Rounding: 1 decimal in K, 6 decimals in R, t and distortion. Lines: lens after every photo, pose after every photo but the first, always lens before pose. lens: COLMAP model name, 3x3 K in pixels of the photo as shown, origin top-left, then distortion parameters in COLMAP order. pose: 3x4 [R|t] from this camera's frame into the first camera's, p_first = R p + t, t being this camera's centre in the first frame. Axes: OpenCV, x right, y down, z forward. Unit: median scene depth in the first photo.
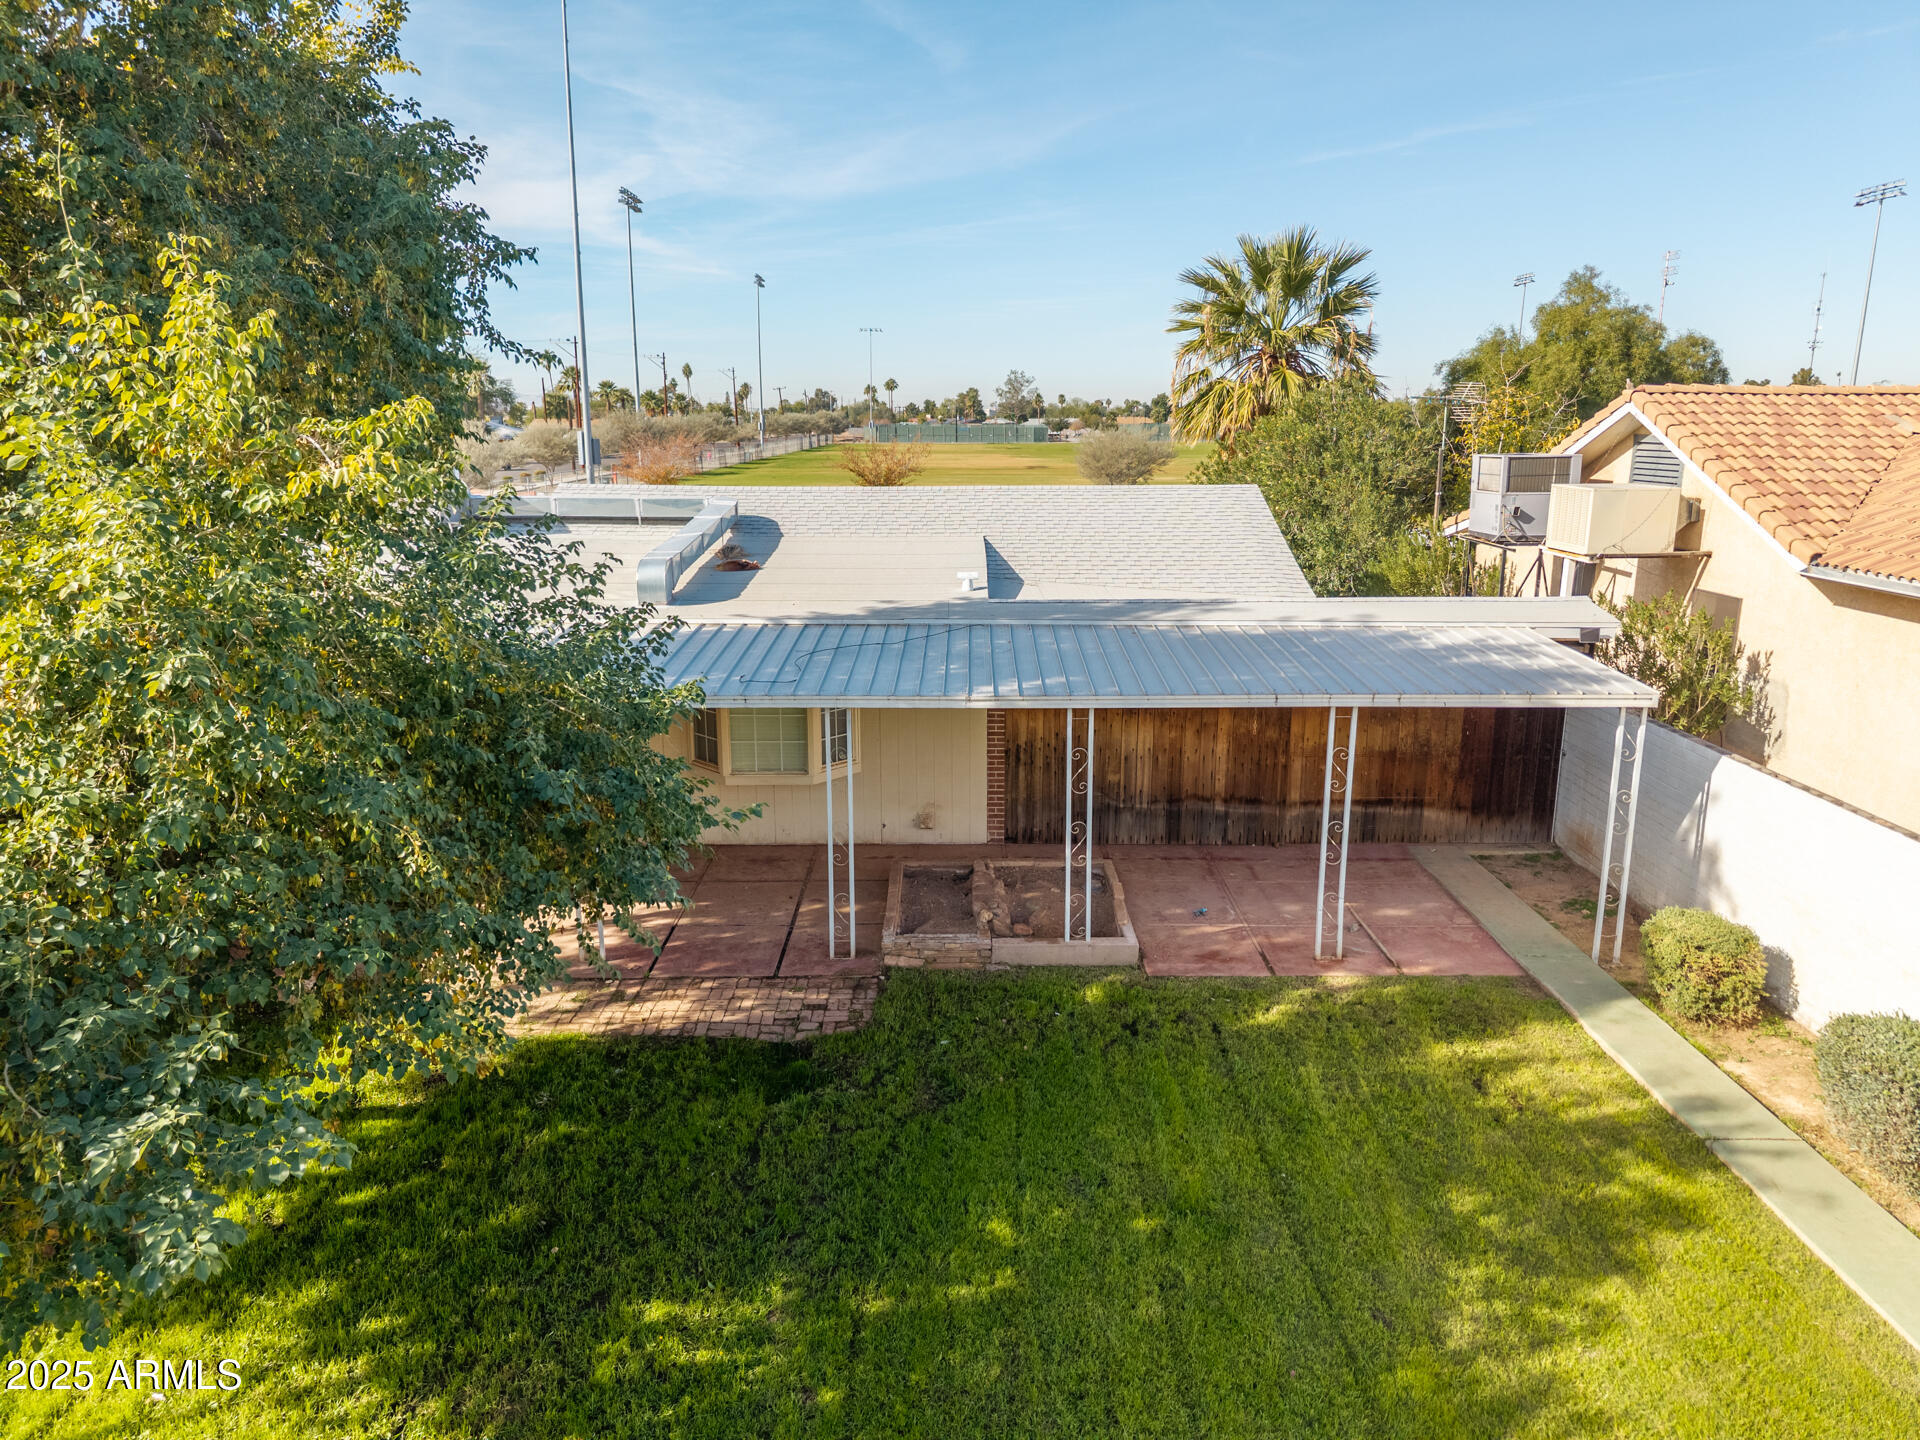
lens RADIAL K [[1276.1, 0, 949.6], [0, 1276.1, 716.5], [0, 0, 1]] dist [0.020720, -0.021089]
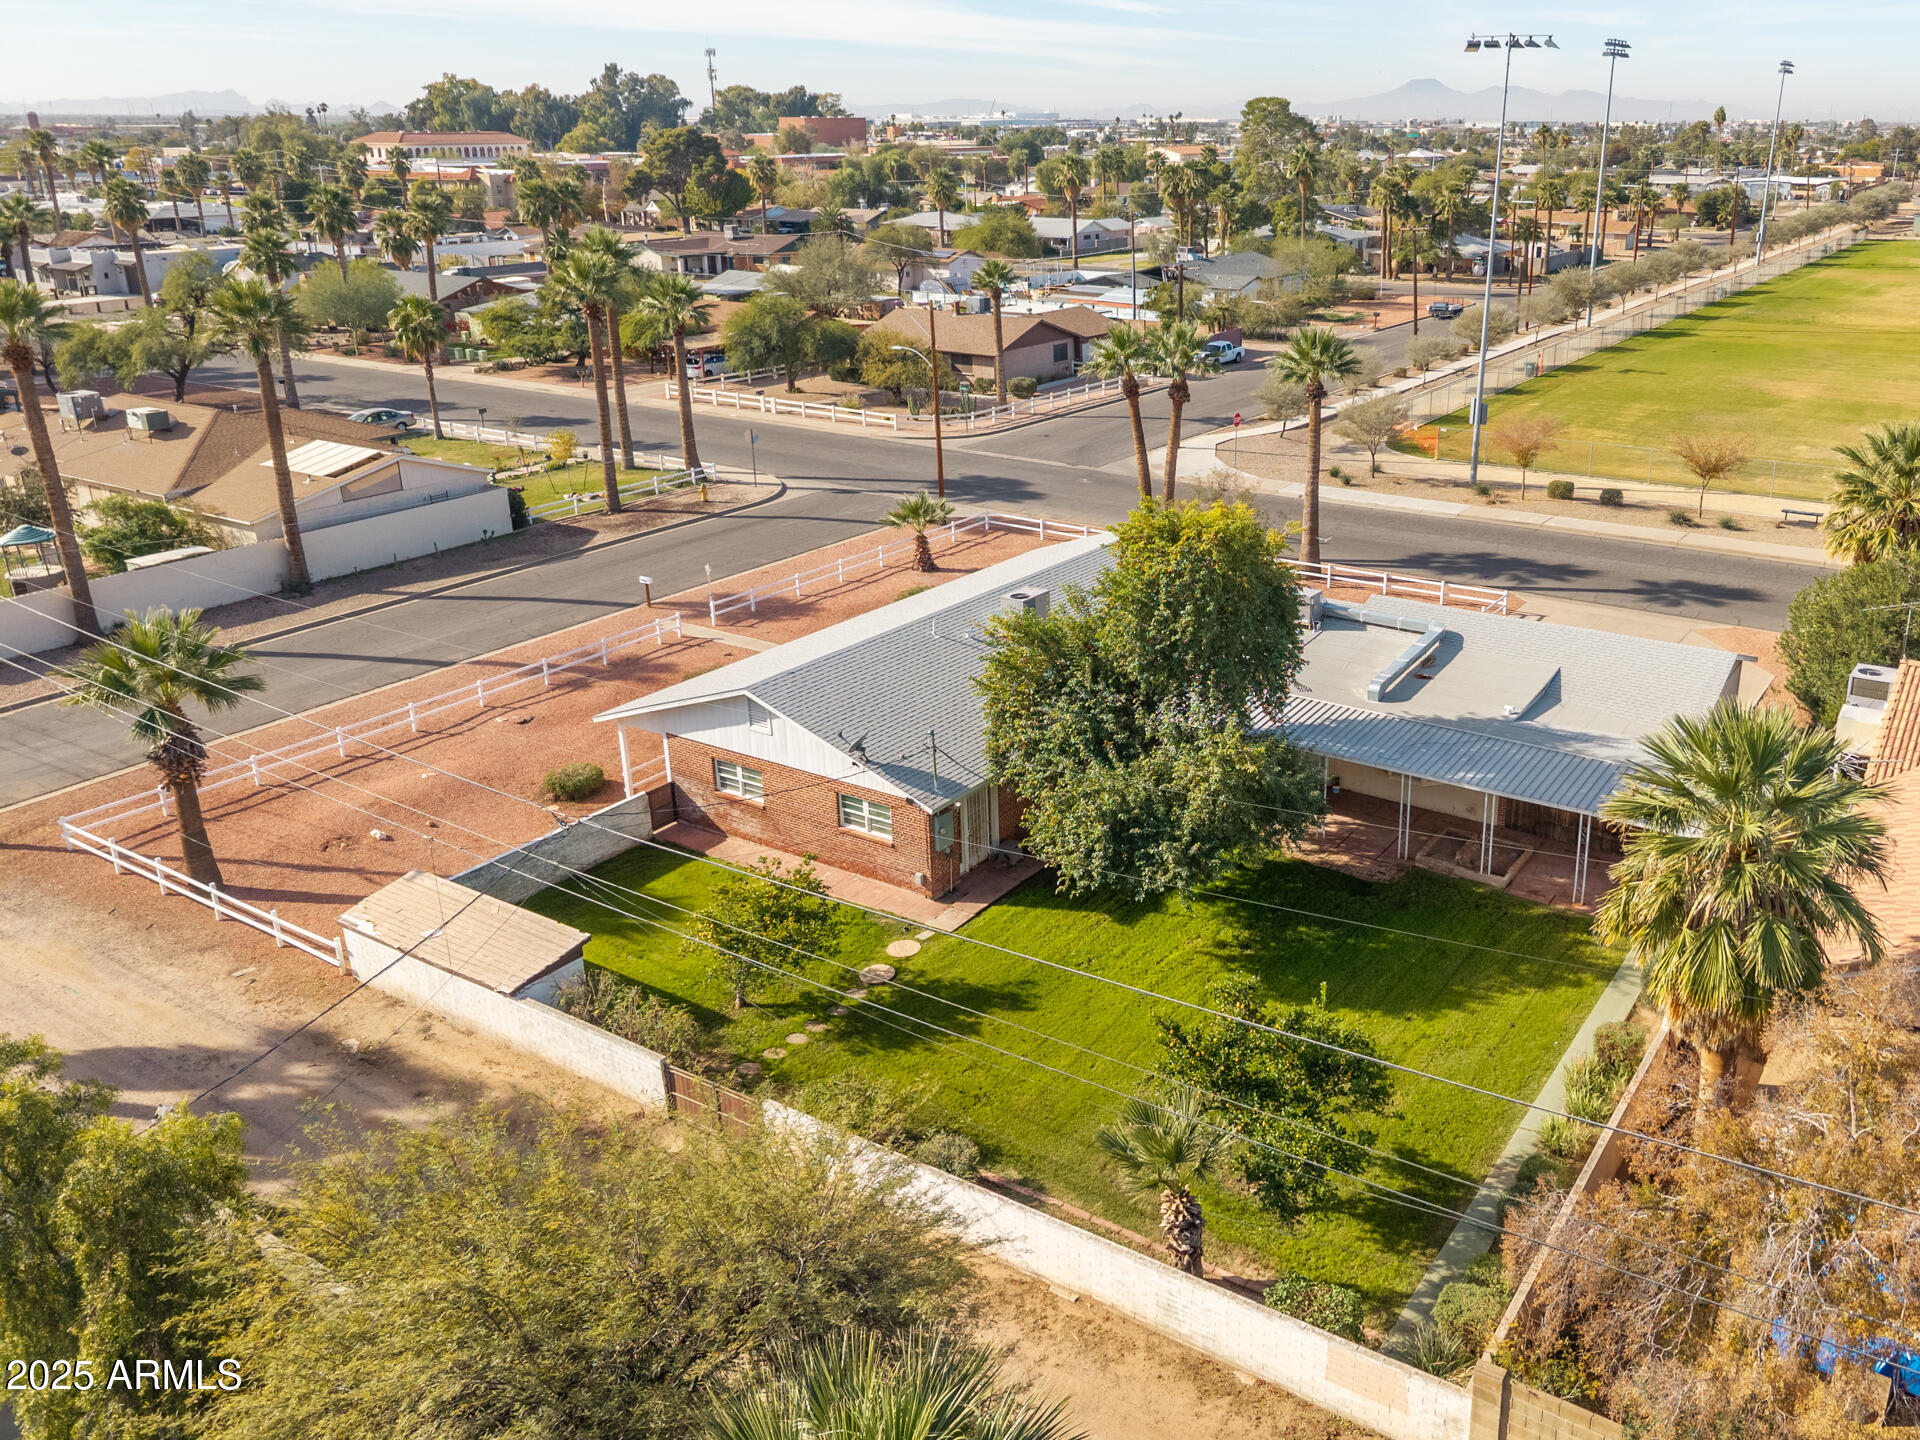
lens RADIAL K [[1538.6, 0, 1155.7], [0, 1538.6, 661.4], [0, 0, 1]] dist [0.024473, -0.022351]
pose [[0.856795, 0.172614, -0.485909, 1.055574], [-0.120795, 0.983275, 0.136302, -0.648718], [0.501310, -0.058088, 0.863316, -2.240934]]
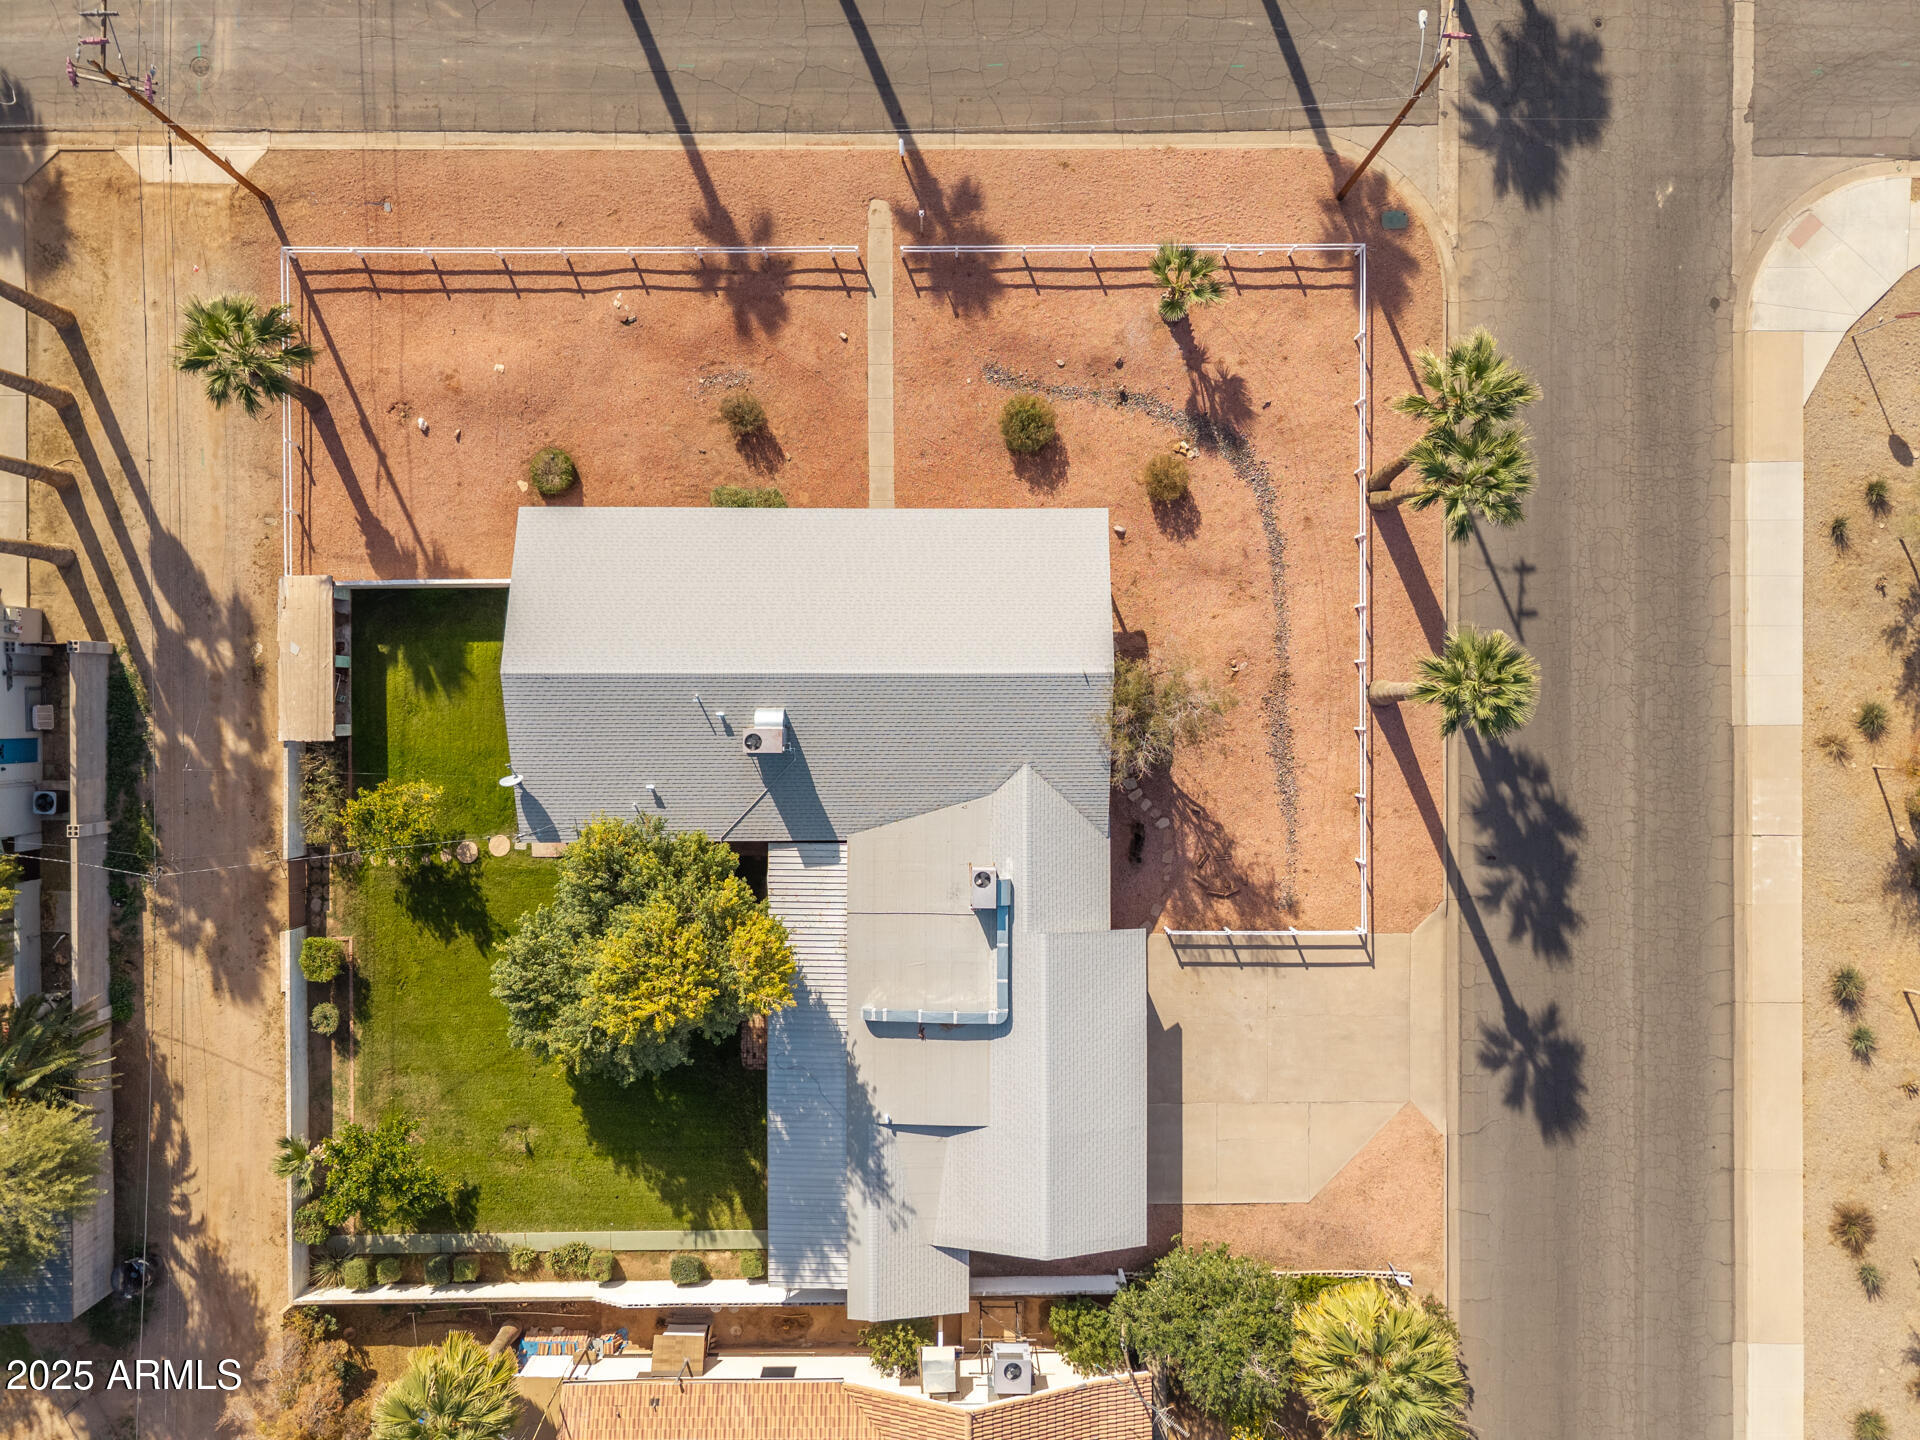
lens RADIAL K [[1276.1, 0, 953.7], [0, 1276.1, 706.7], [0, 0, 1]] dist [0.020720, -0.021089]
pose [[0.008635, 0.999962, 0.001137, -1.246862], [-0.250334, 0.001061, 0.968159, -3.999608], [0.968121, -0.008644, 0.250334, 0.564148]]
